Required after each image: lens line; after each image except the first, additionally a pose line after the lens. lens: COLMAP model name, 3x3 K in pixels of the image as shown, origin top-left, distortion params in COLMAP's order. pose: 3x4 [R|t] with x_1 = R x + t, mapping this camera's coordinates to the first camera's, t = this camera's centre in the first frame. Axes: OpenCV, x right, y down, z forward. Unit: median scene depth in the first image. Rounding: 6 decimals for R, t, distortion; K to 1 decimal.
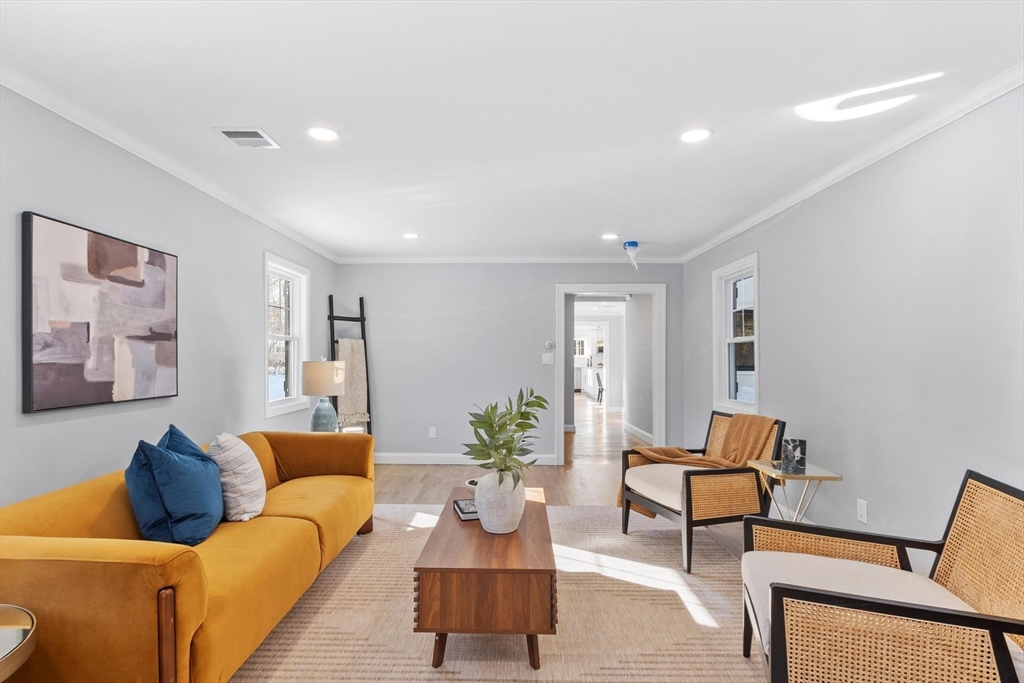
lens RADIAL K [[533.7, 0, 511.7], [0, 533.7, 357.9], [0, 0, 1]] dist [-0.000204, -0.000022]
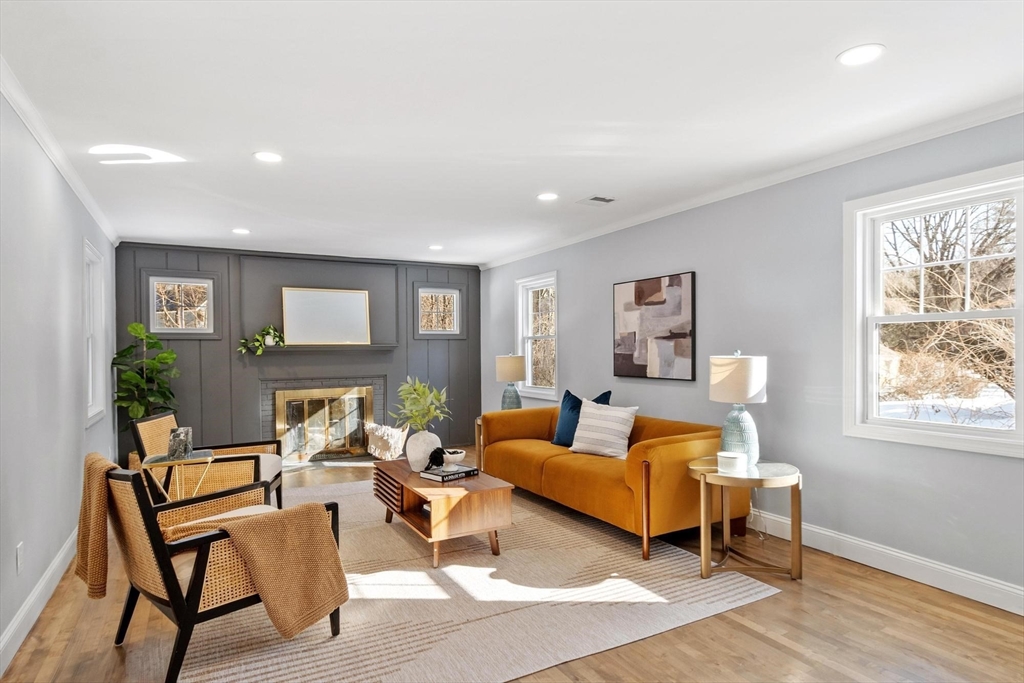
lens RADIAL K [[547.4, 0, 513.5], [0, 547.4, 351.9], [0, 0, 1]] dist [-0.001404, -0.000589]
pose [[-0.868632, 0.016471, -0.495184, 0.450856], [0.012373, 0.999857, 0.011553, -0.021446], [0.495304, 0.003909, -0.868711, 2.195260]]
